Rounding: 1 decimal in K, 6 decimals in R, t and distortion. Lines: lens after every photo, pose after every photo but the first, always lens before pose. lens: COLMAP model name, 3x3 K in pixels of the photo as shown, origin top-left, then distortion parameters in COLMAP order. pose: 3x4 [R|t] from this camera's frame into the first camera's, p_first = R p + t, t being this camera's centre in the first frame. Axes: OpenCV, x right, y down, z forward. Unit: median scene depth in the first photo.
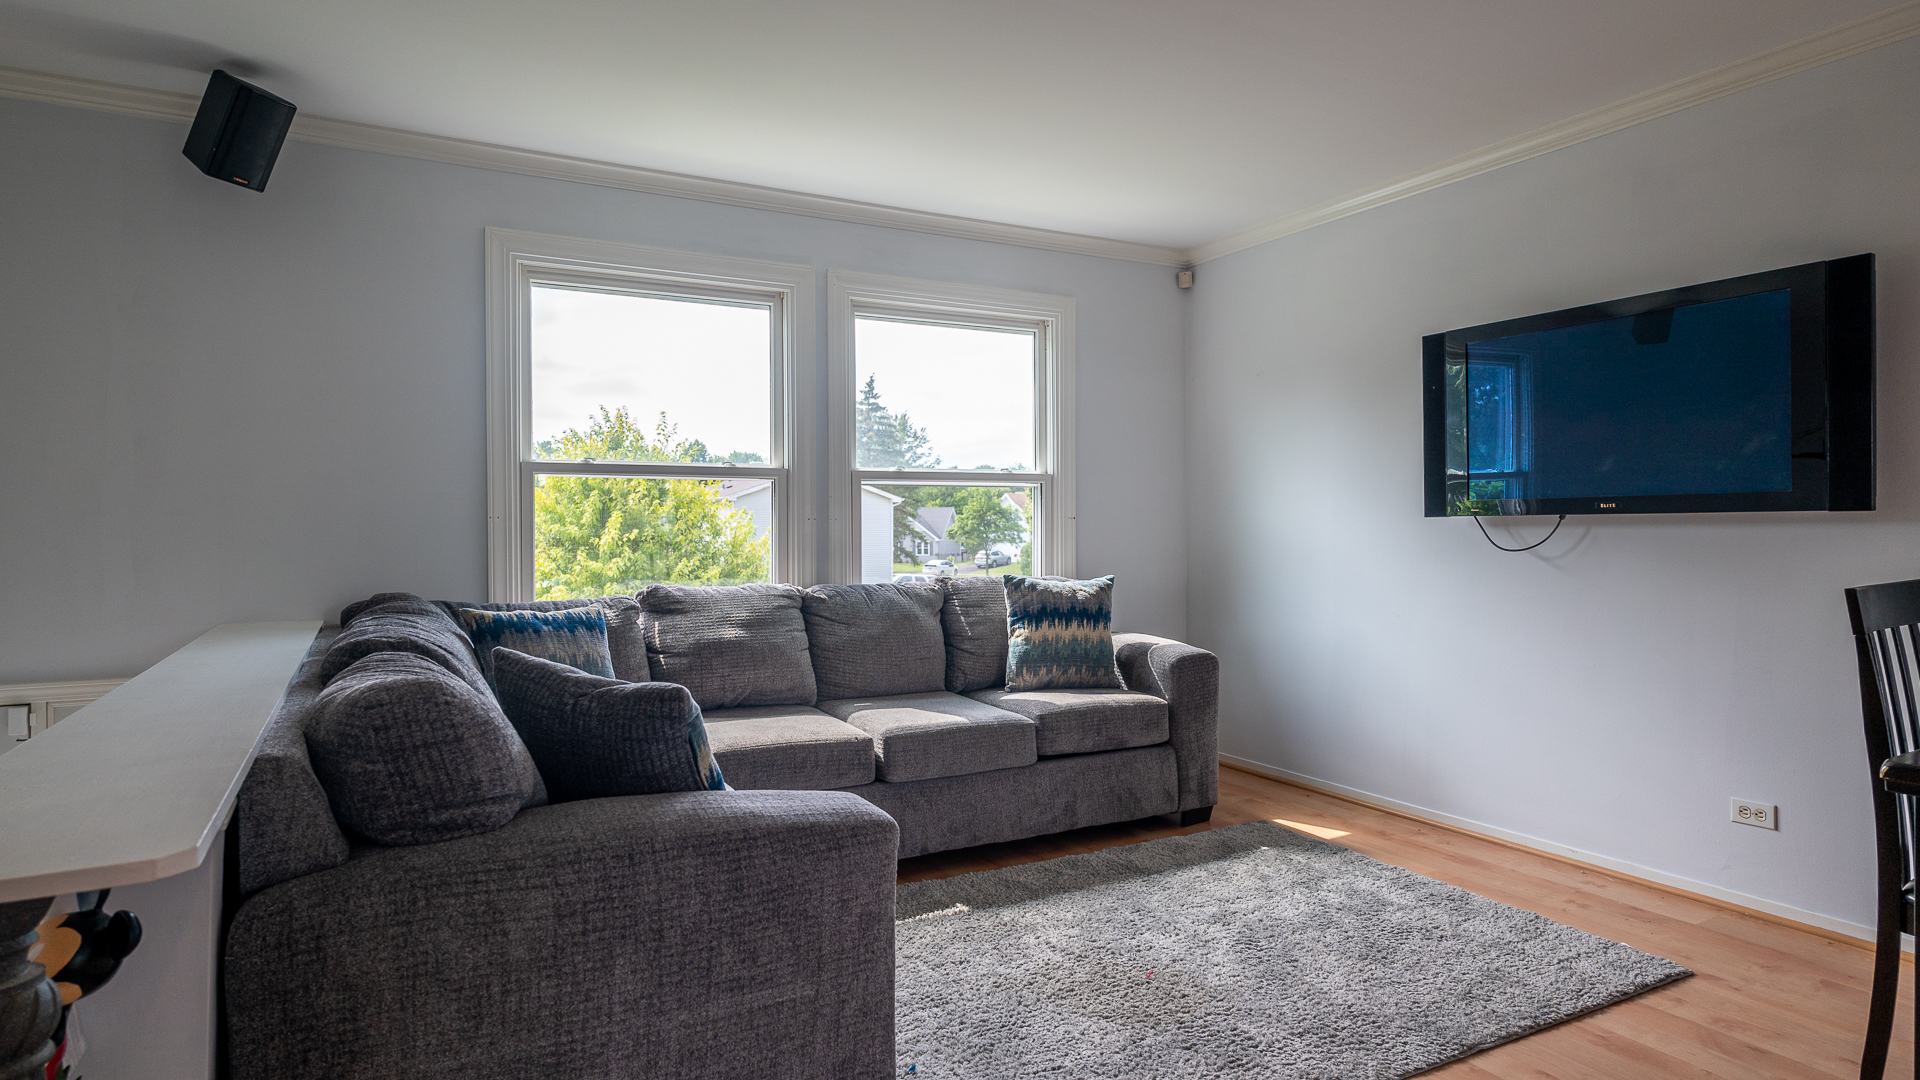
lens RADIAL K [[1054.7, 0, 960.0], [0, 1054.7, 540.0], [0, 0, 1]] dist [0.003211, 0.000719]
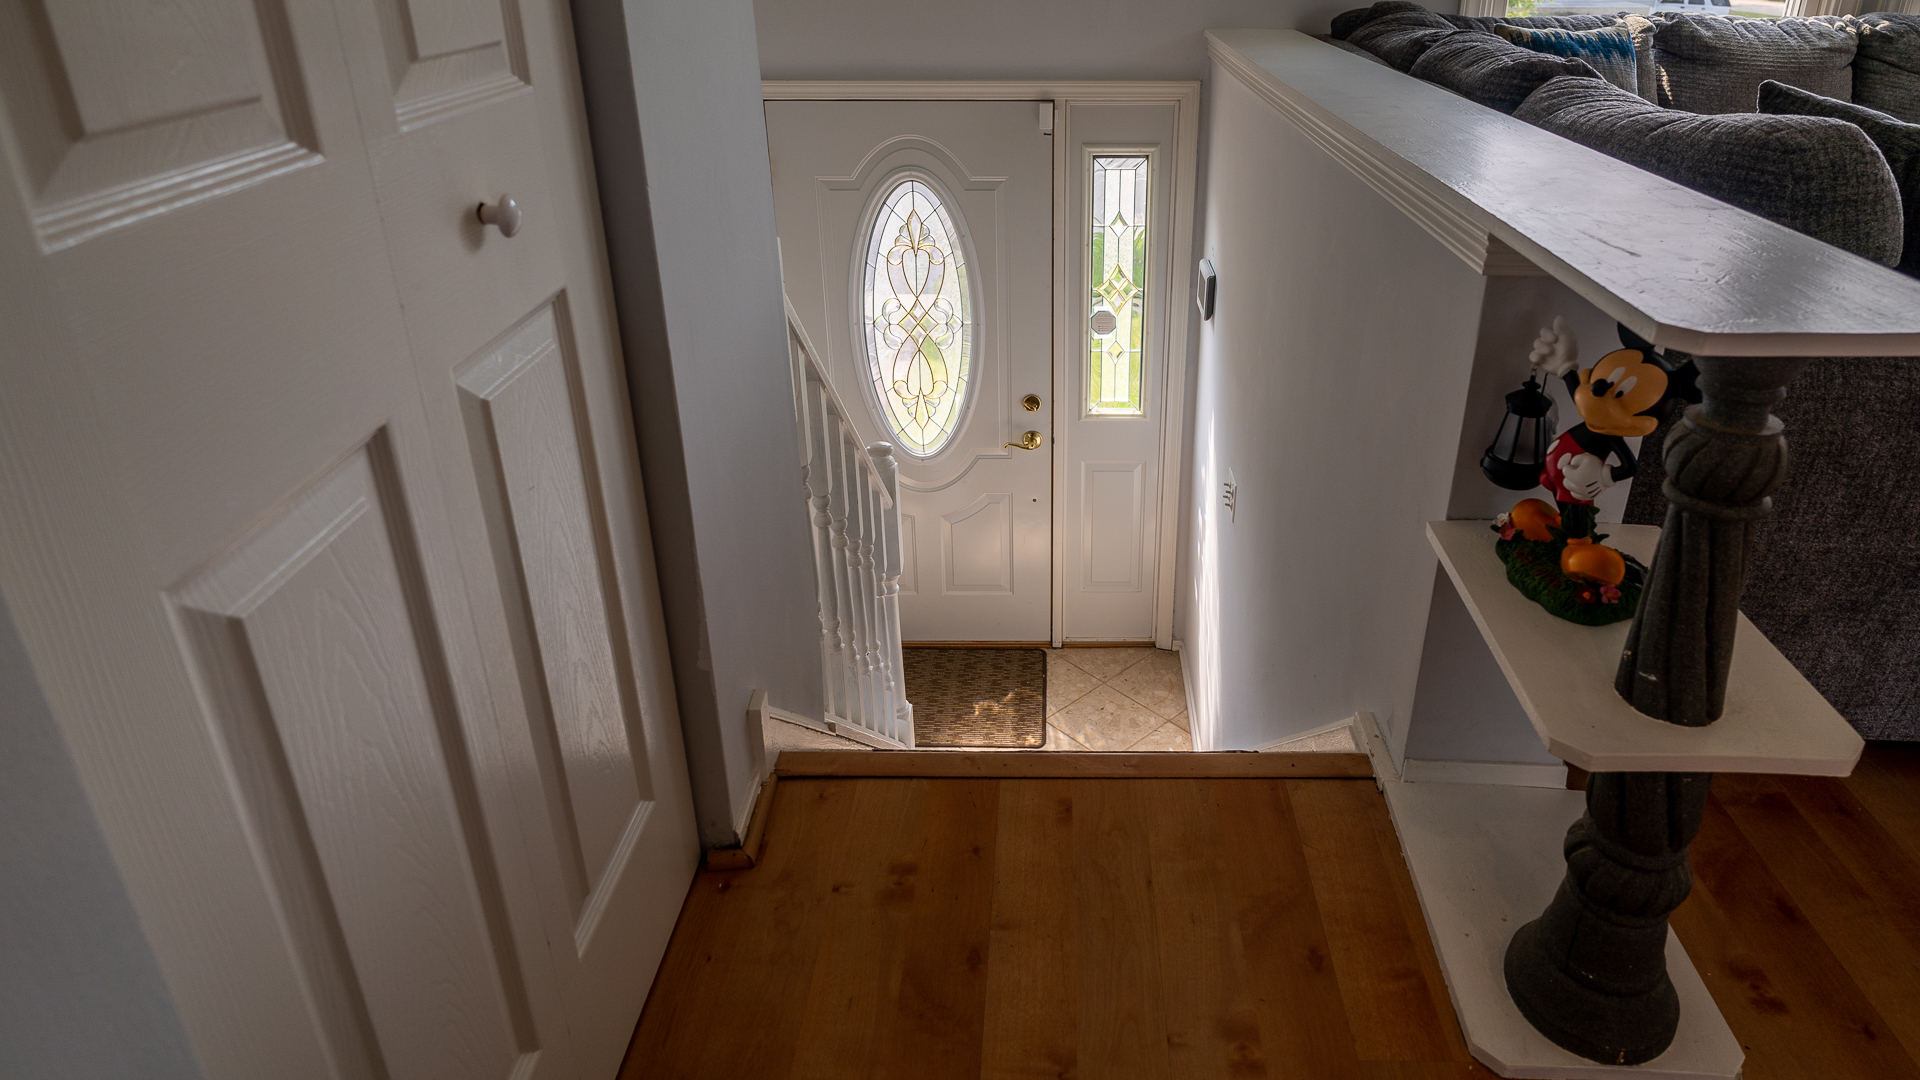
lens RADIAL K [[1153.9, 0, 1053.4], [0, 1153.9, 412.5], [0, 0, 1]] dist [0.001738, 0.000186]
pose [[0.876825, 0.189705, -0.441803, -0.249903], [-0.007621, 0.924241, 0.381734, 0.000631], [0.480749, -0.331346, 0.811843, -0.045317]]
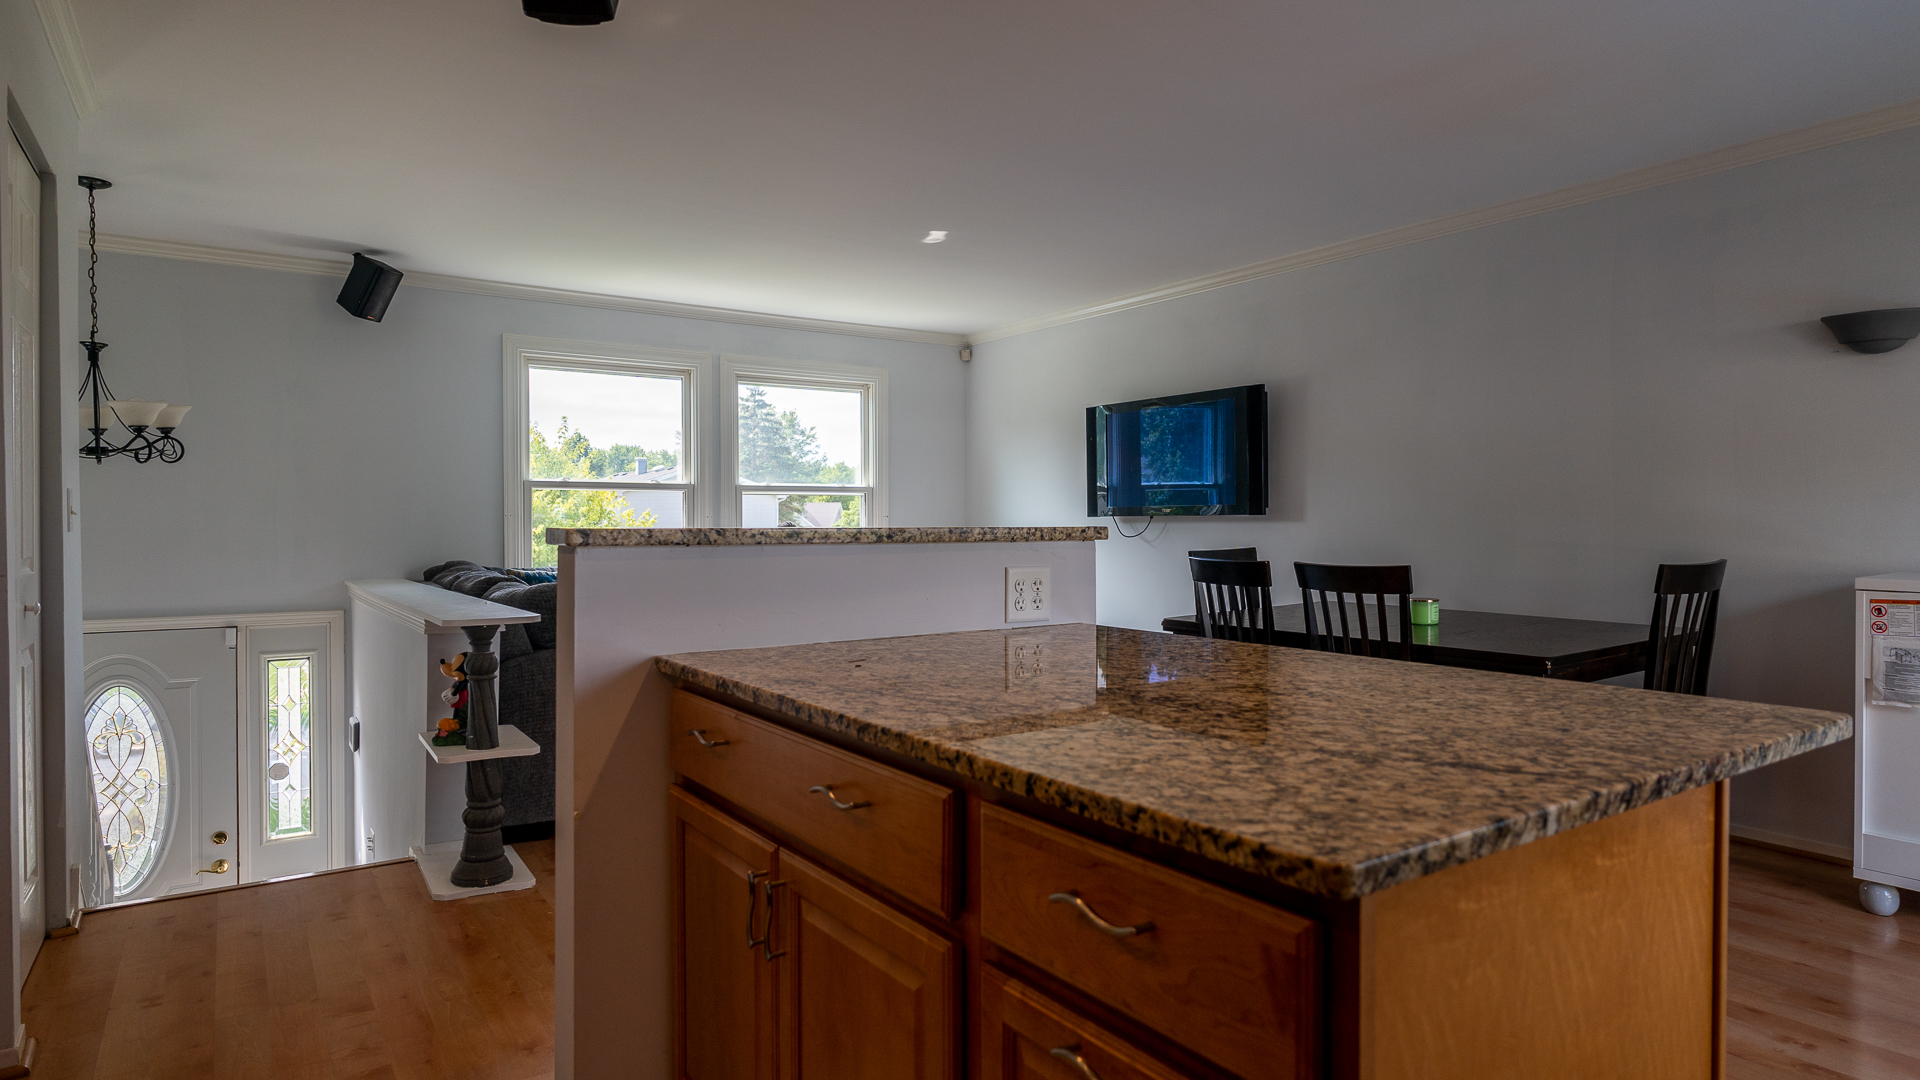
lens RADIAL K [[1072.5, 0, 960.0], [0, 1072.5, 540.0], [0, 0, 1]] dist [0.000159, 0.000725]
pose [[0.994809, 0.000944, 0.101751, 0.071494], [-0.001359, 0.999991, 0.004003, 0.008064], [-0.101747, -0.004121, 0.994802, -0.664986]]
